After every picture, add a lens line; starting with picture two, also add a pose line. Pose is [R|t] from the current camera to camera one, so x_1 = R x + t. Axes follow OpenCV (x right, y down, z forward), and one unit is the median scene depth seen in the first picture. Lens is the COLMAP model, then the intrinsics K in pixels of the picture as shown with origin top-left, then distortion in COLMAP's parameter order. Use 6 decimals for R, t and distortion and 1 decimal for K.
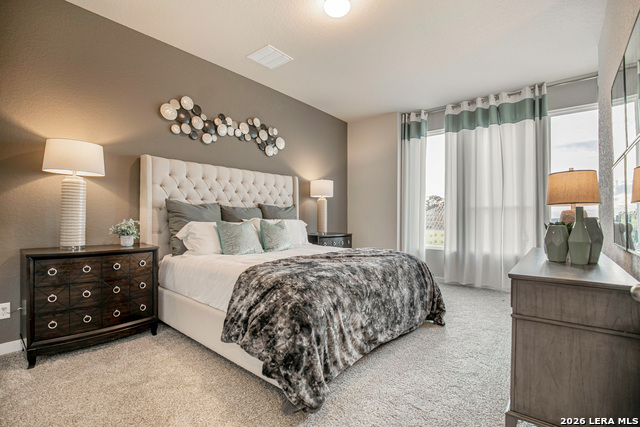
lens RADIAL K [[298.9, 0, 320.5], [0, 298.9, 214.7], [0, 0, 1]] dist [-0.033397, 0.005785]
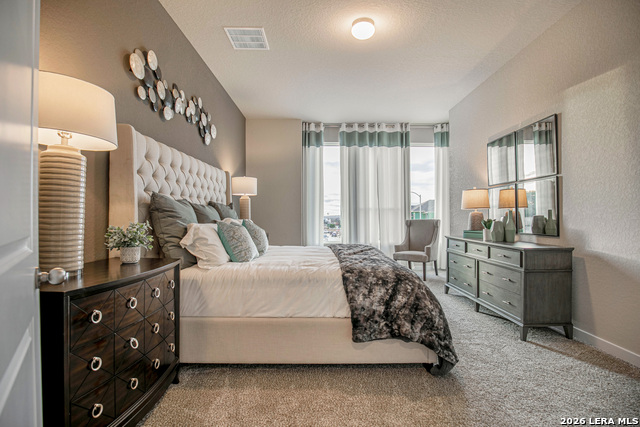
lens RADIAL K [[298.9, 0, 323.2], [0, 298.9, 212.5], [0, 0, 1]] dist [-0.033397, 0.005785]
pose [[0.760184, 0.003839, 0.649696, -0.467031], [-0.001678, 0.999991, -0.003945, -0.001688], [-0.649706, 0.001909, 0.760183, 0.140966]]
